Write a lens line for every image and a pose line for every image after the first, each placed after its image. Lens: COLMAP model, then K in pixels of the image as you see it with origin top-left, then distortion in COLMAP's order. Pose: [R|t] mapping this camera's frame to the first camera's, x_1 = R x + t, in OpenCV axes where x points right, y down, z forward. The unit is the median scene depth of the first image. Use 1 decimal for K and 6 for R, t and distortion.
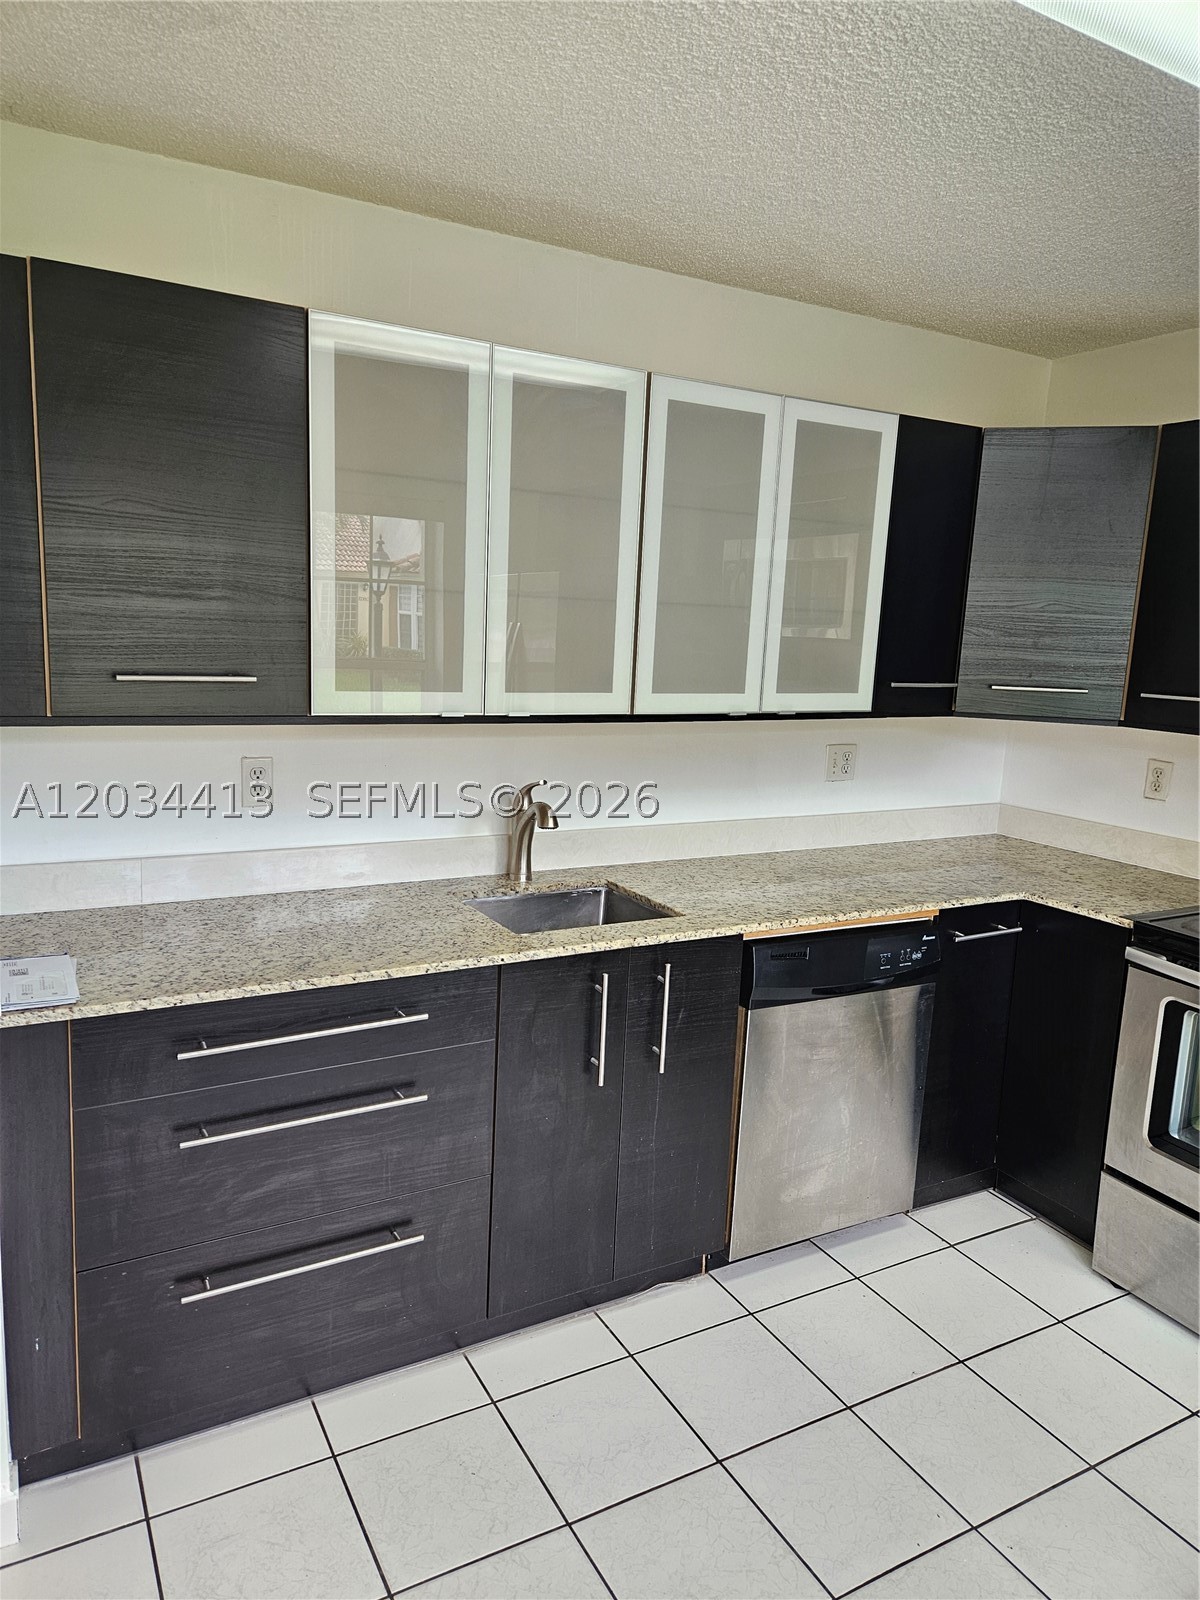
lens RADIAL K [[1081.0, 0, 578.9], [0, 1081.0, 793.6], [0, 0, 1]] dist [0.087932, -0.083922]
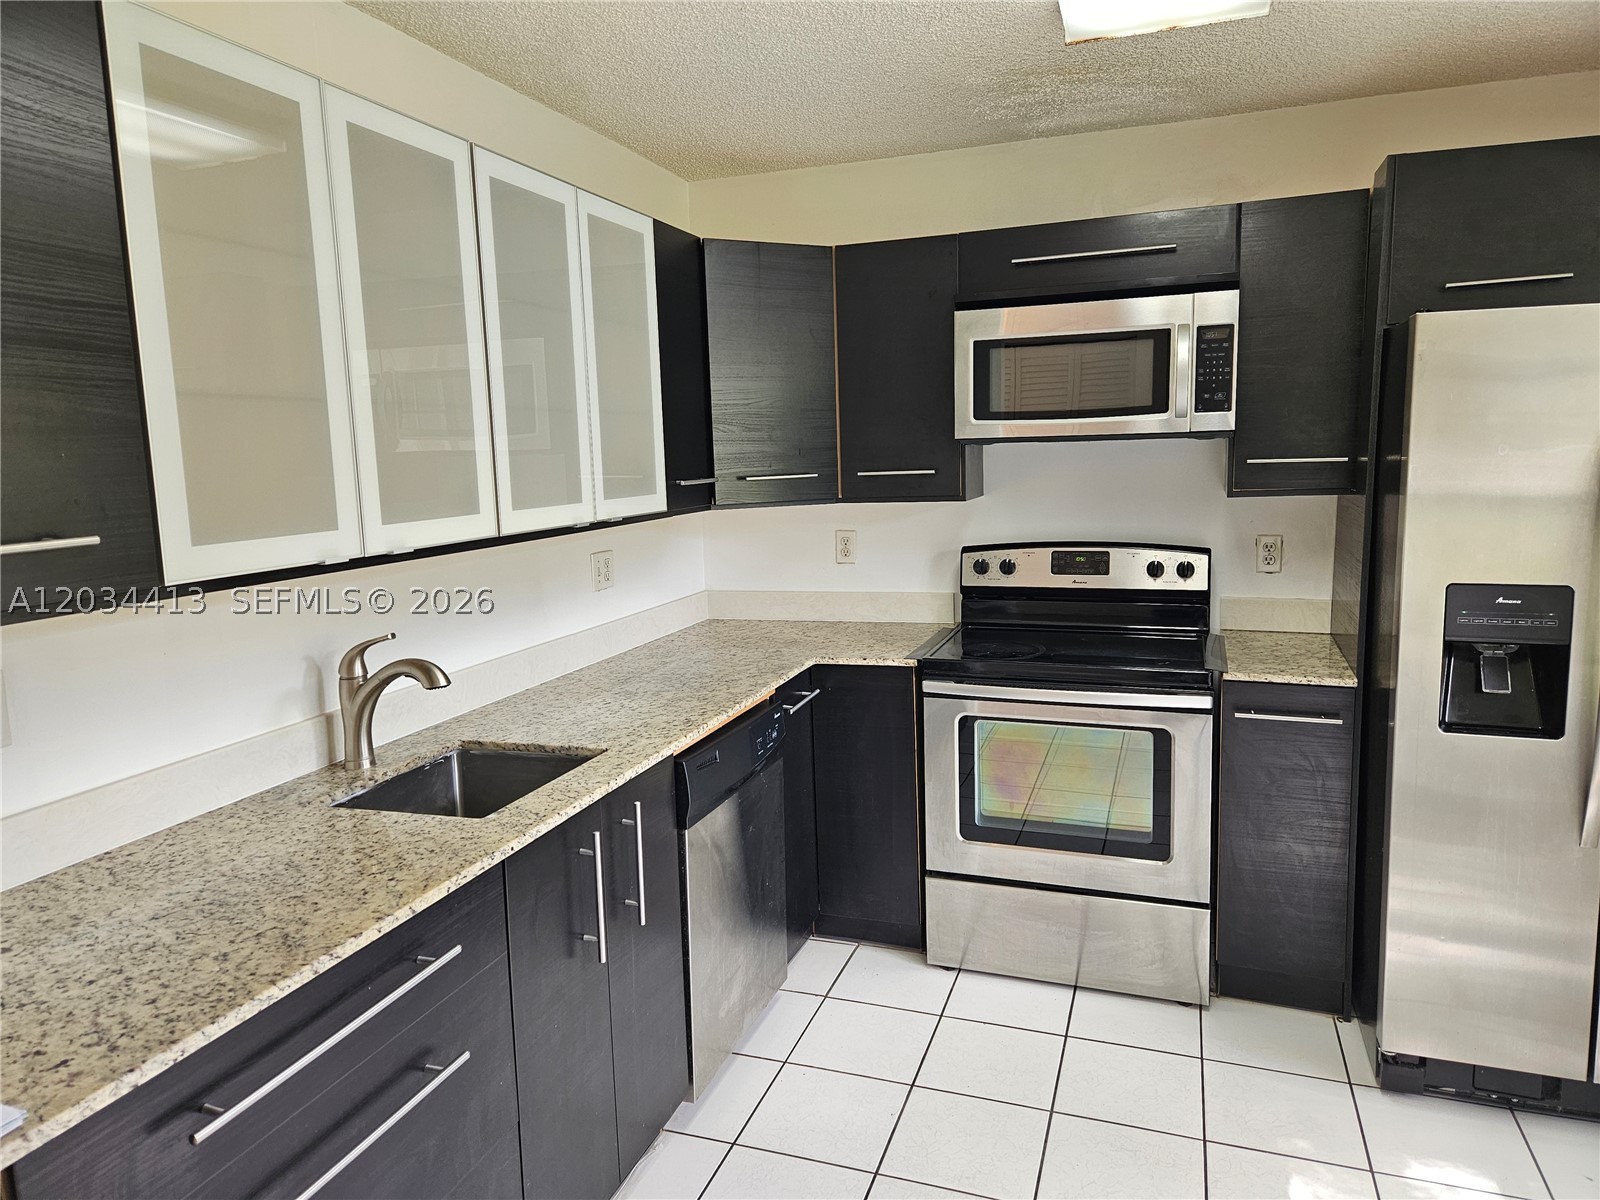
lens RADIAL K [[1081.0, 0, 801.2], [0, 1081.0, 578.3], [0, 0, 1]] dist [0.087932, -0.083922]
pose [[0.739769, -0.146266, 0.656771, -0.334467], [0.169066, 0.985179, 0.028972, -0.024766], [-0.651274, 0.089606, 0.753533, 0.189871]]
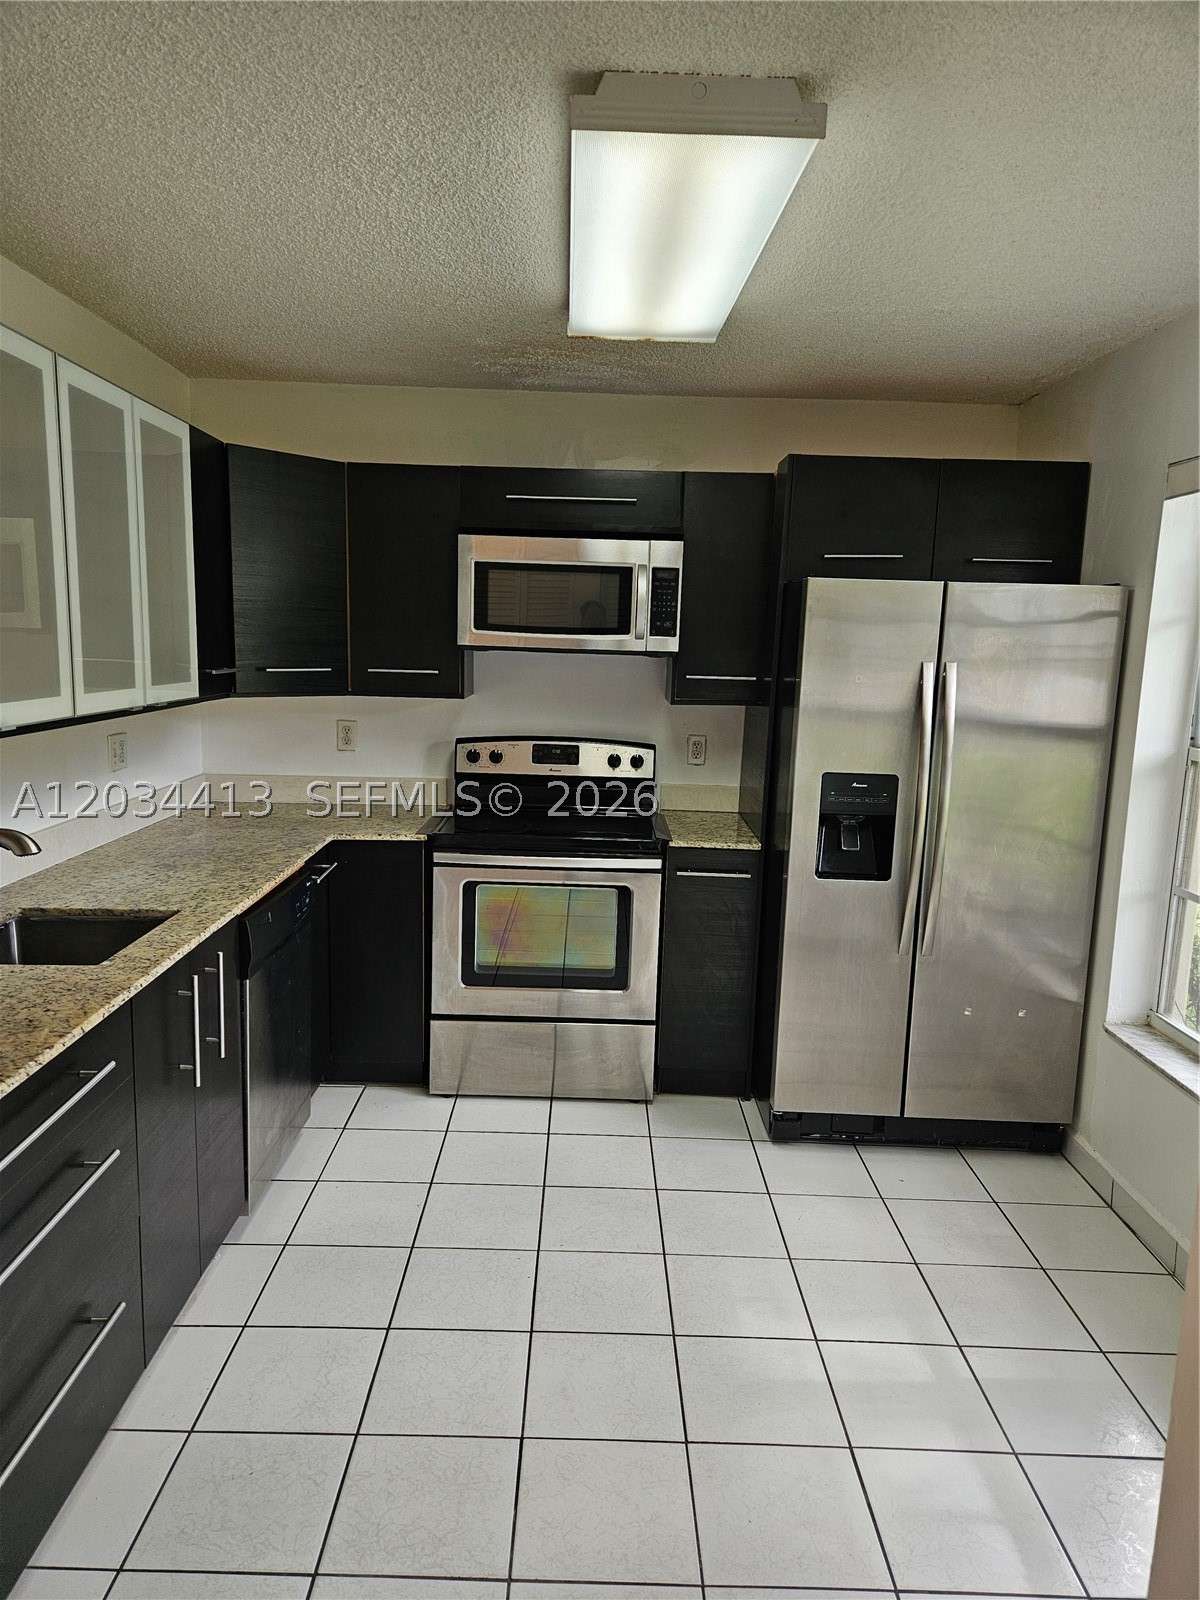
lens RADIAL K [[1084.4, 0, 602.2], [0, 1084.4, 806.0], [0, 0, 1]] dist [0.086167, -0.089674]
pose [[0.469344, -0.165232, 0.867418, -0.553272], [0.135633, 0.984169, 0.114083, -0.043617], [-0.872536, 0.064106, 0.484325, 0.145448]]
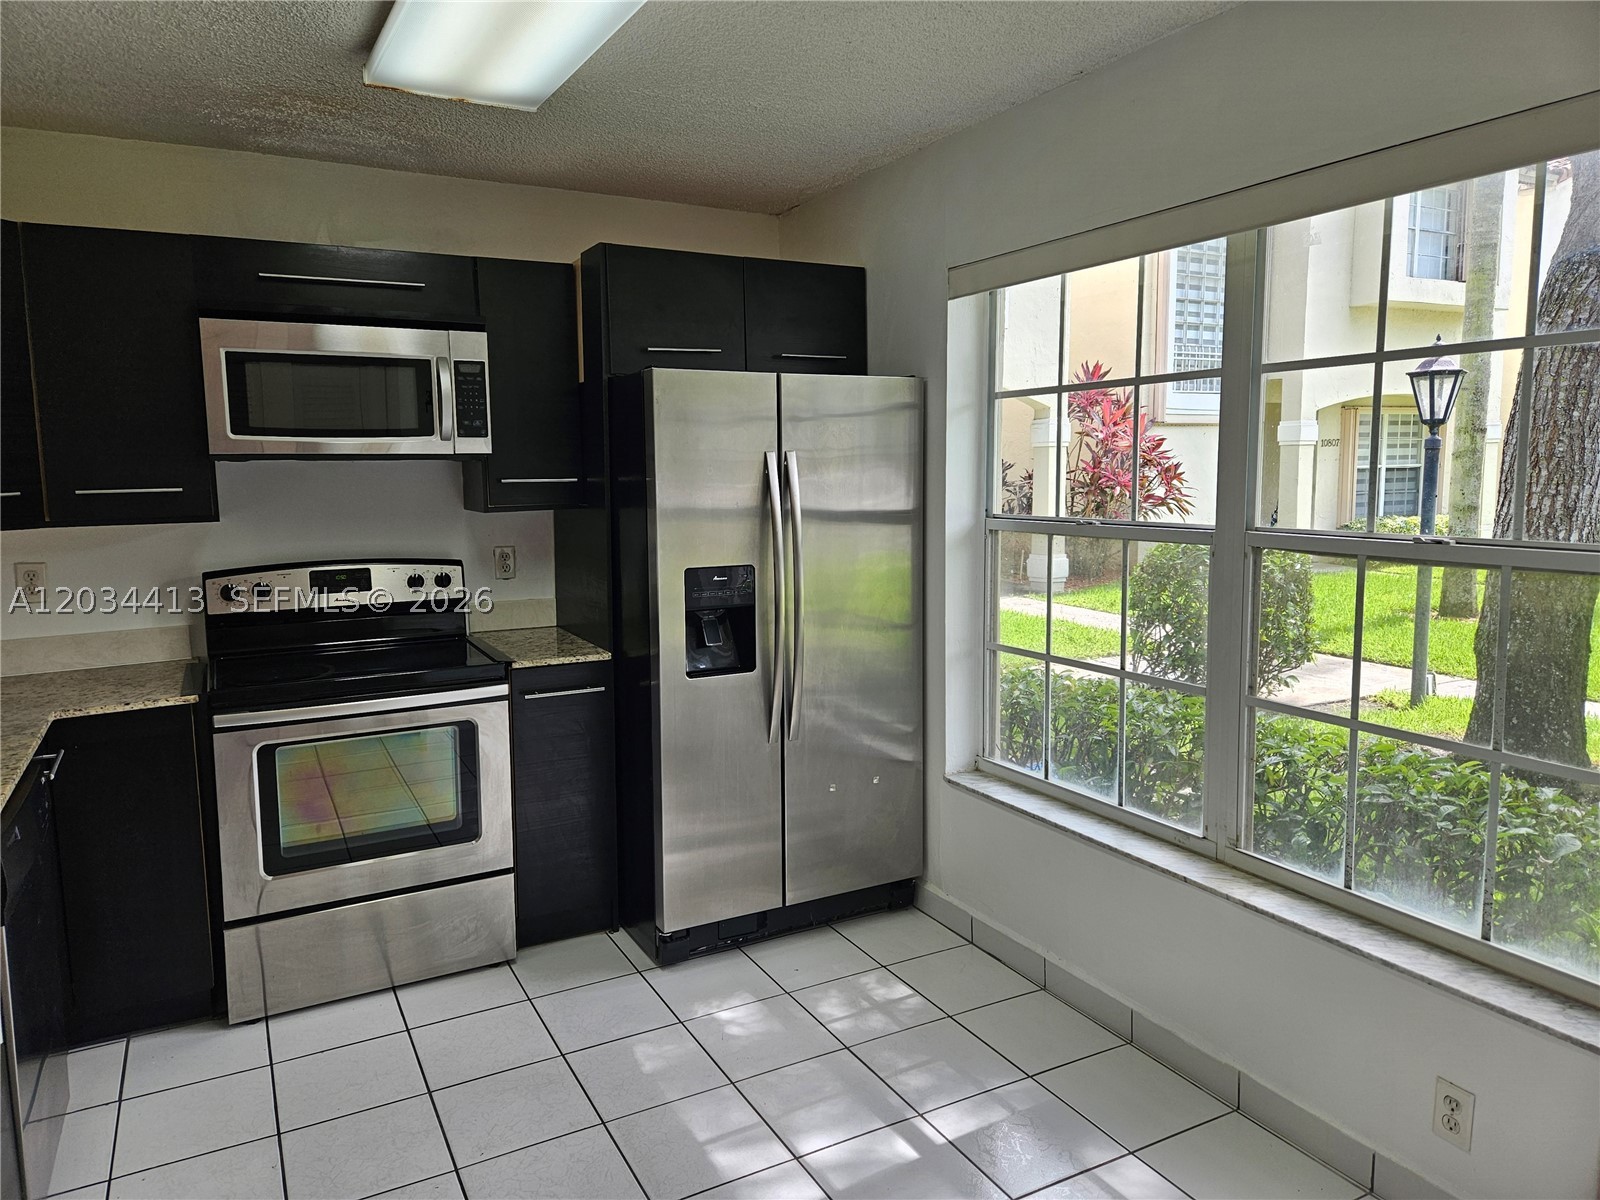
lens RADIAL K [[1081.0, 0, 801.2], [0, 1081.0, 578.3], [0, 0, 1]] dist [0.087932, -0.083922]
pose [[-0.004734, -0.151005, 0.988522, -0.534999], [0.176660, 0.972858, 0.149458, -0.050700], [-0.984261, 0.175340, 0.022071, 0.367247]]
